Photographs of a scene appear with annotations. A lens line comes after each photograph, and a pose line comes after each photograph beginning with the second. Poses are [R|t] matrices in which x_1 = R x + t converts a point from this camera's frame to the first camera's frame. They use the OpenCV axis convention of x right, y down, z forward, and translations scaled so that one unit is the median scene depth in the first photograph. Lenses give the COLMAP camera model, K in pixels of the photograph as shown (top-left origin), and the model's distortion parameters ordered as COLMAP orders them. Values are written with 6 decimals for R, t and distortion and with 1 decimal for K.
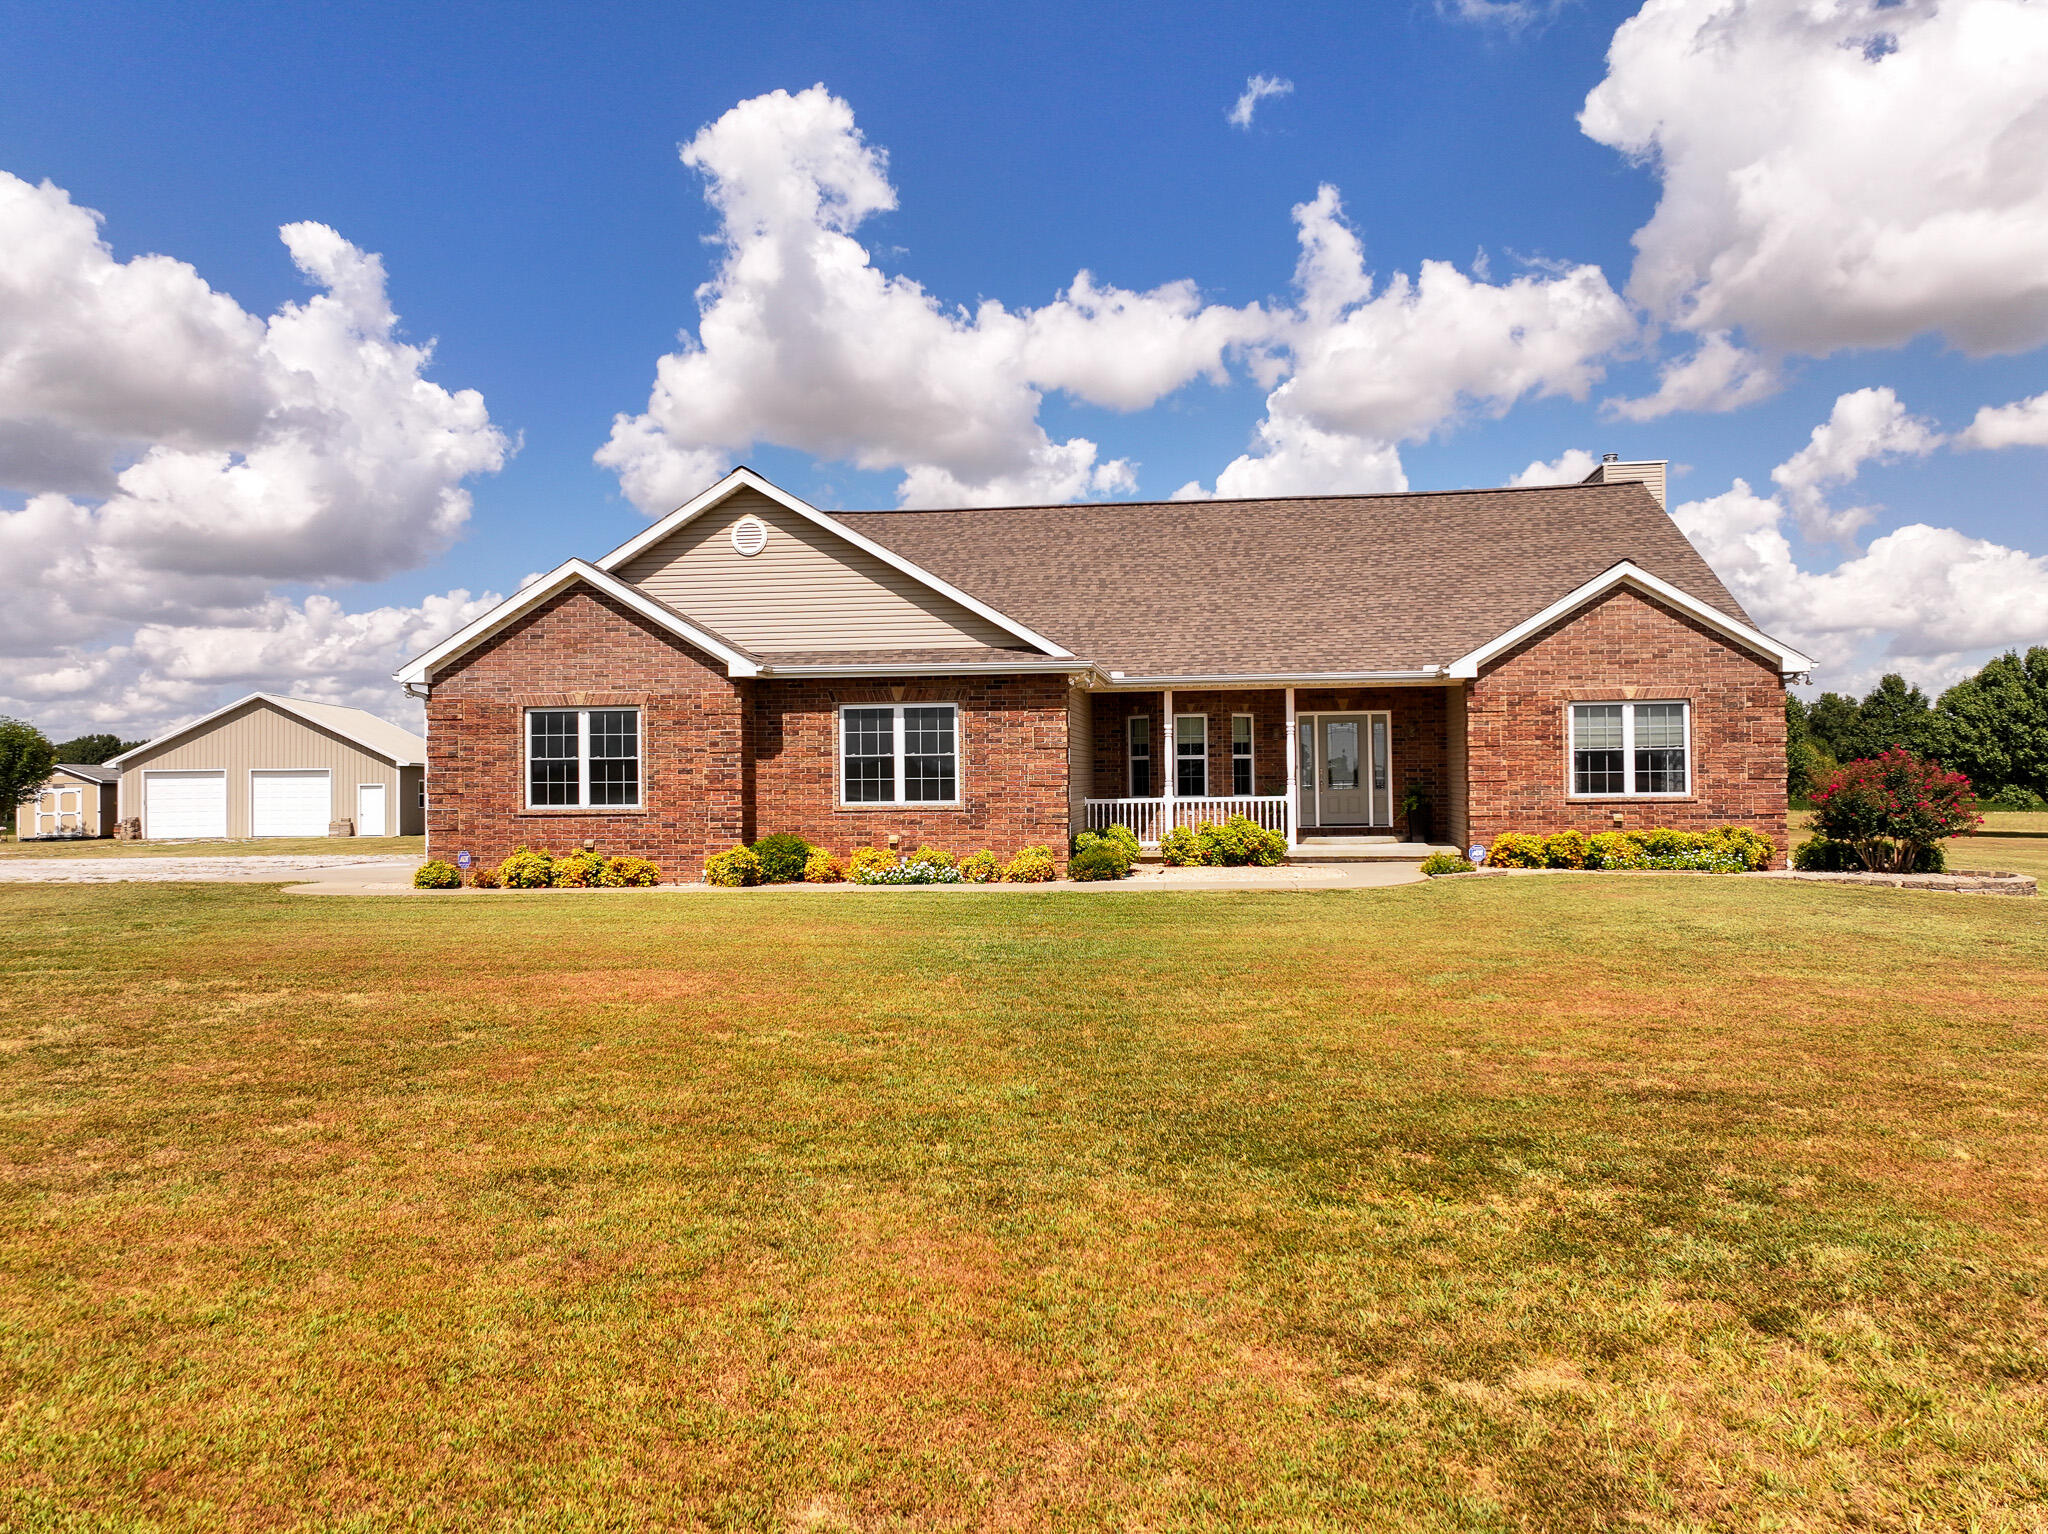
lens RADIAL K [[1447.1, 0, 1023.7], [0, 1447.1, 770.2], [0, 0, 1]] dist [0.004474, 0.000571]
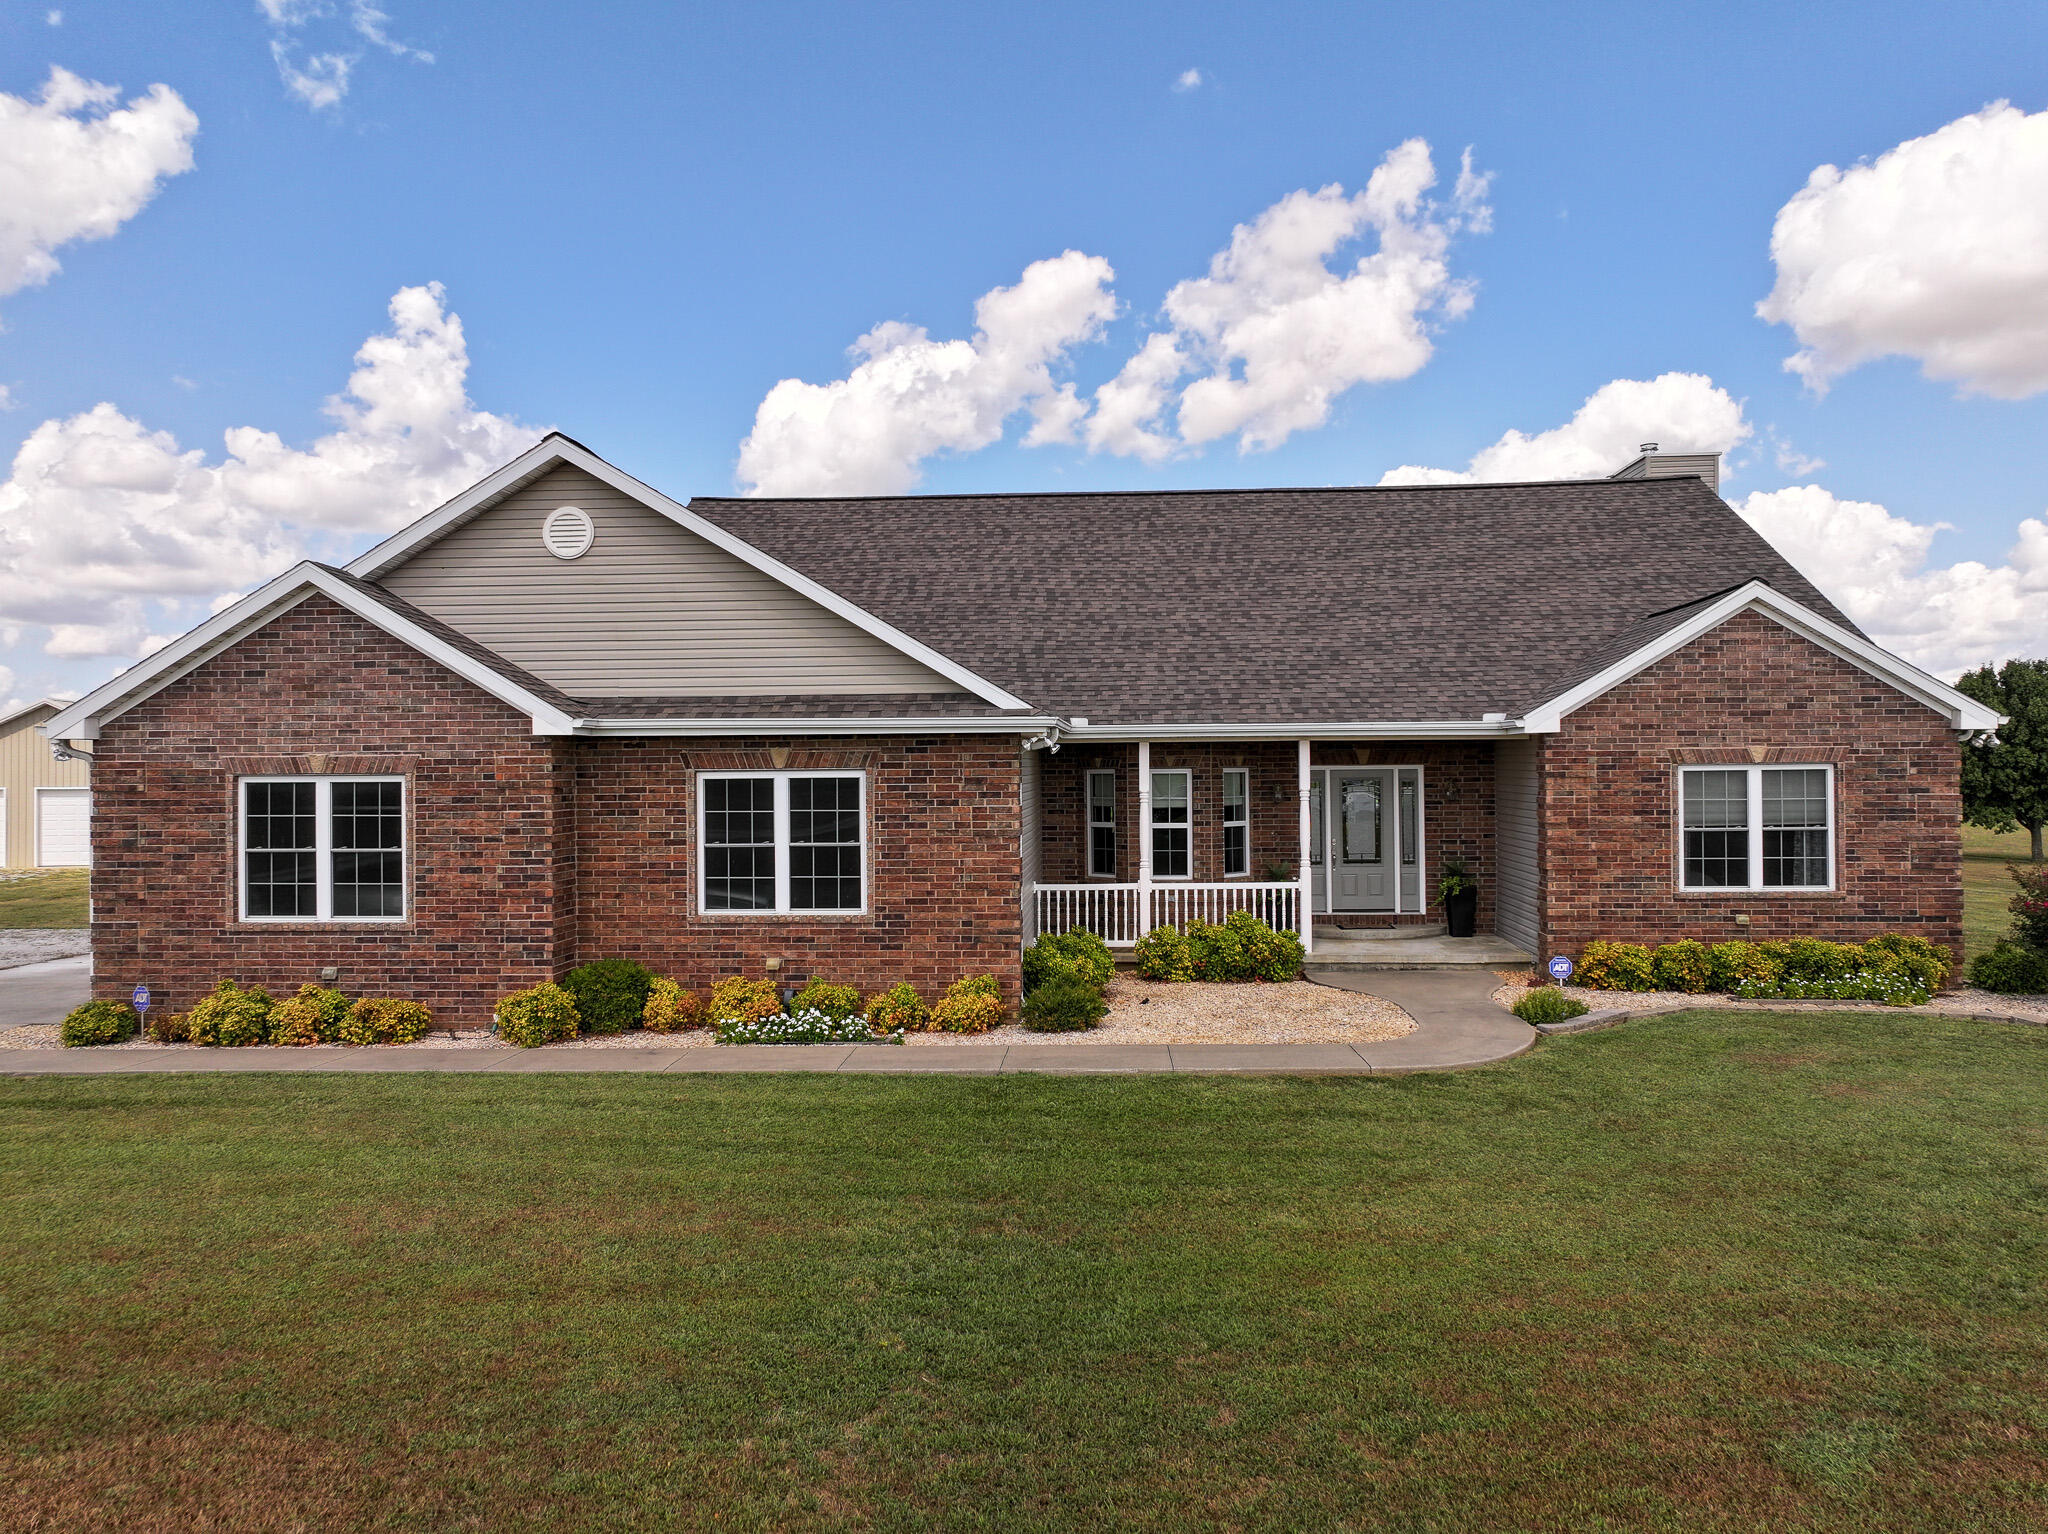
lens RADIAL K [[1447.1, 0, 1025.8], [0, 1447.1, 771.2], [0, 0, 1]] dist [0.004474, 0.000571]
pose [[0.997884, 0.002694, 0.064967, -0.012280], [-0.003201, 0.999965, 0.007698, -0.049414], [-0.064944, -0.007889, 0.997858, 0.270136]]
